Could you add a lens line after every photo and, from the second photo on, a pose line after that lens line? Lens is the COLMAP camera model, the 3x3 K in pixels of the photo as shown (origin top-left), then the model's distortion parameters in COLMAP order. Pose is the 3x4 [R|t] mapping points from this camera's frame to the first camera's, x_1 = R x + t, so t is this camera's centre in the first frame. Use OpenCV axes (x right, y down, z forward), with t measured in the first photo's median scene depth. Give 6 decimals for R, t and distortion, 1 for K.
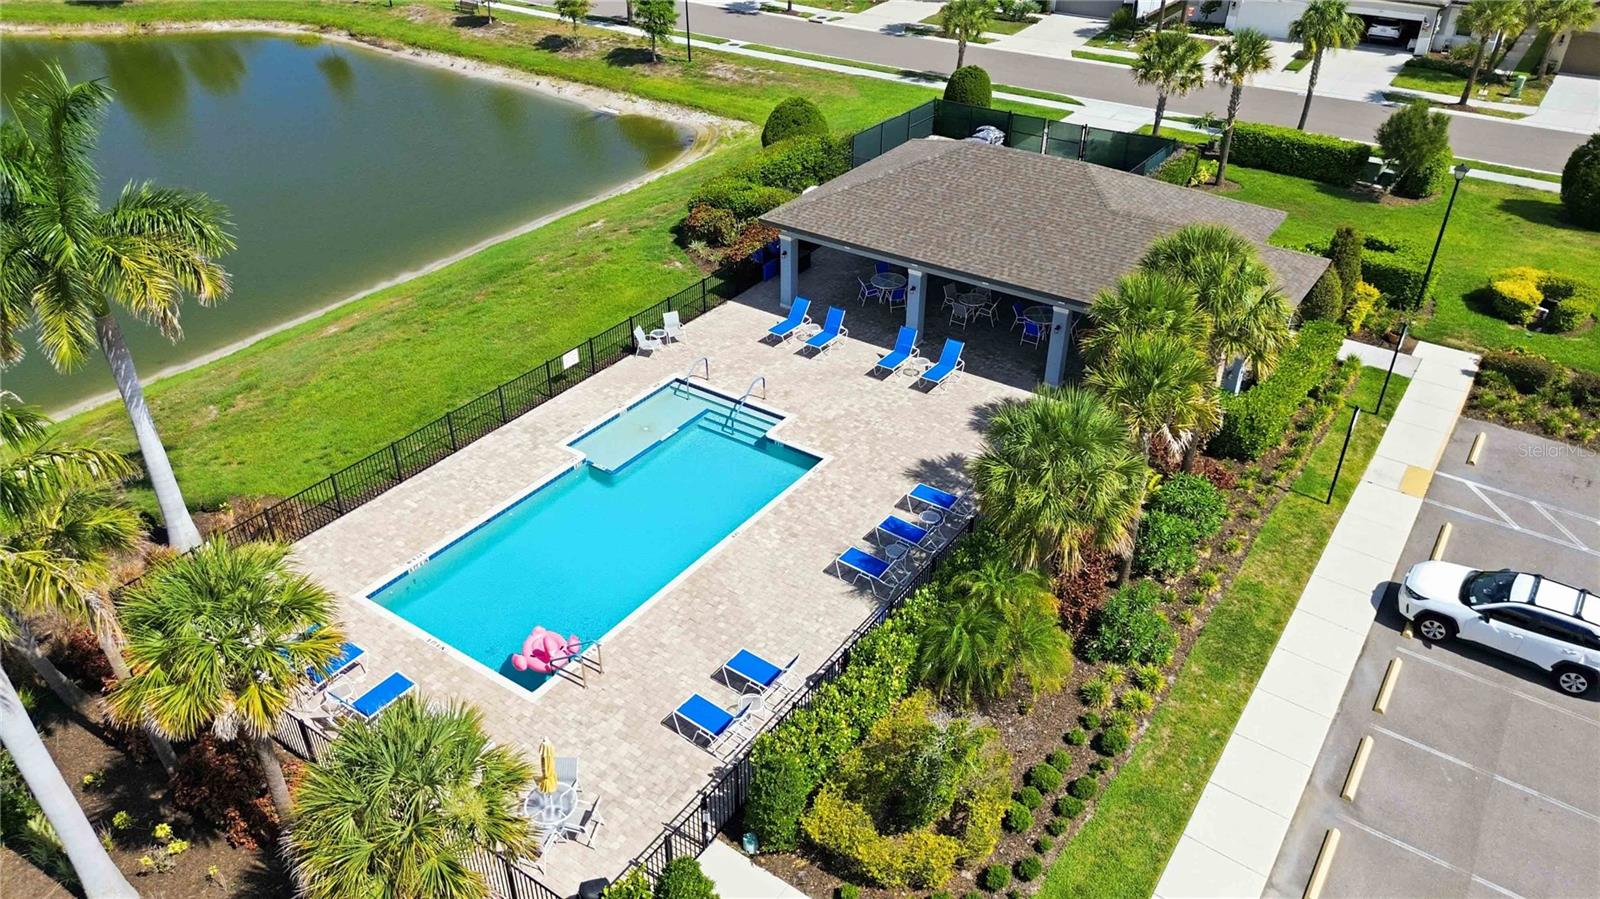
lens RADIAL K [[1135.0, 0, 792.1], [0, 1135.0, 449.0], [0, 0, 1]] dist [0.061377, -0.050215]
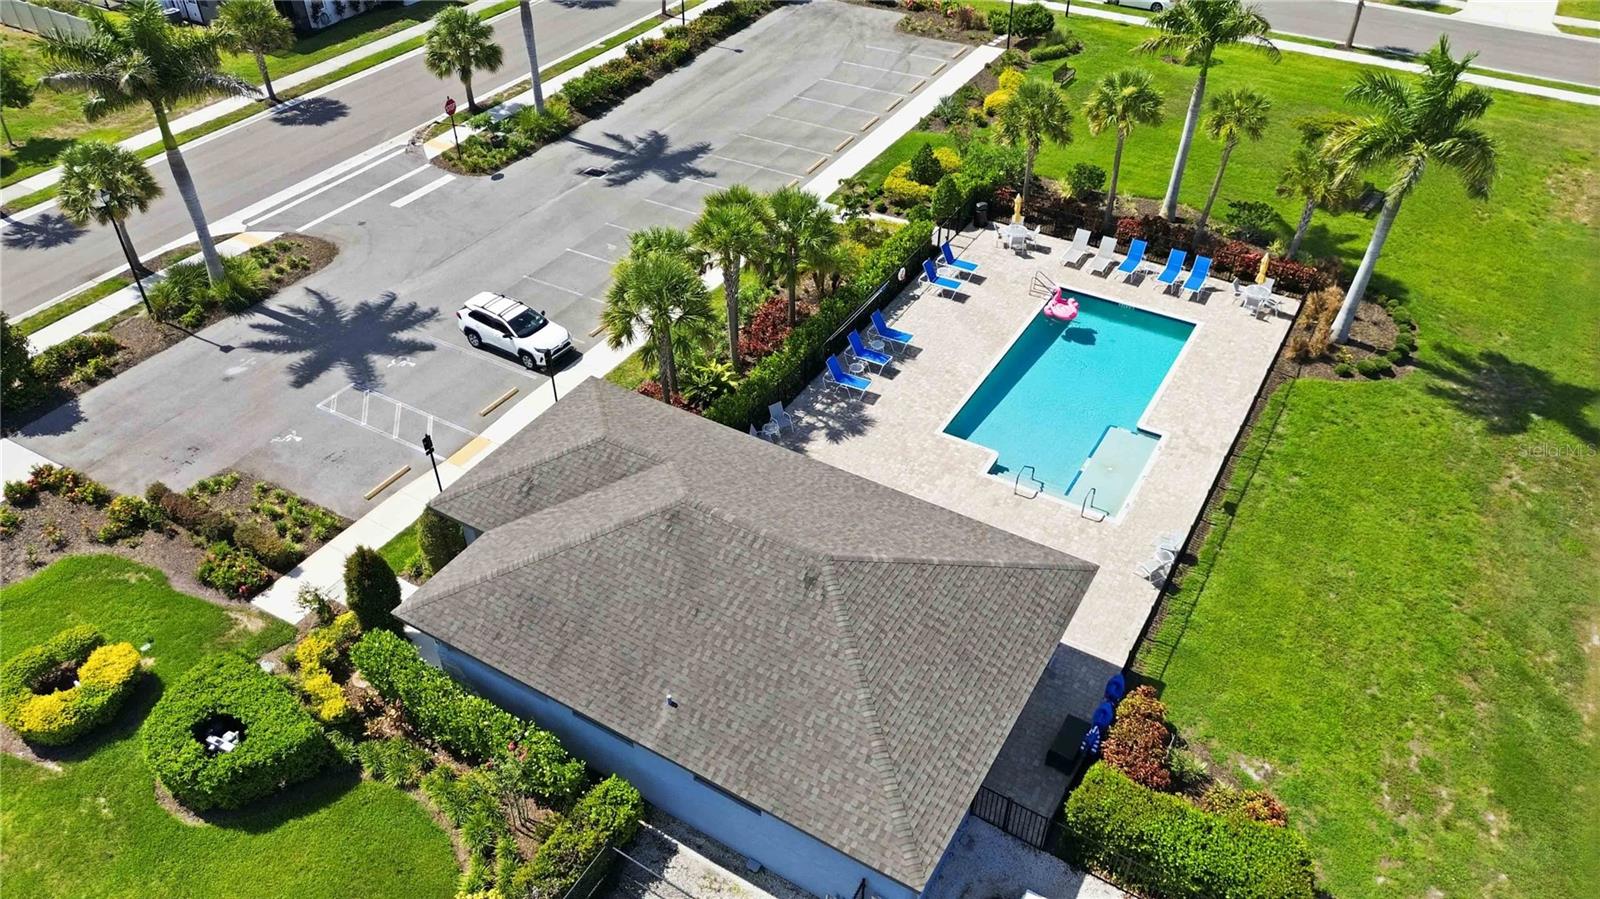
lens RADIAL K [[1135.0, 0, 792.1], [0, 1135.0, 449.0], [0, 0, 1]] dist [0.061377, -0.050215]
pose [[-0.997568, 0.051885, -0.046548, 0.238316], [-0.027835, 0.315710, 0.948447, -1.099223], [0.063906, 0.947436, -0.313498, 1.339439]]
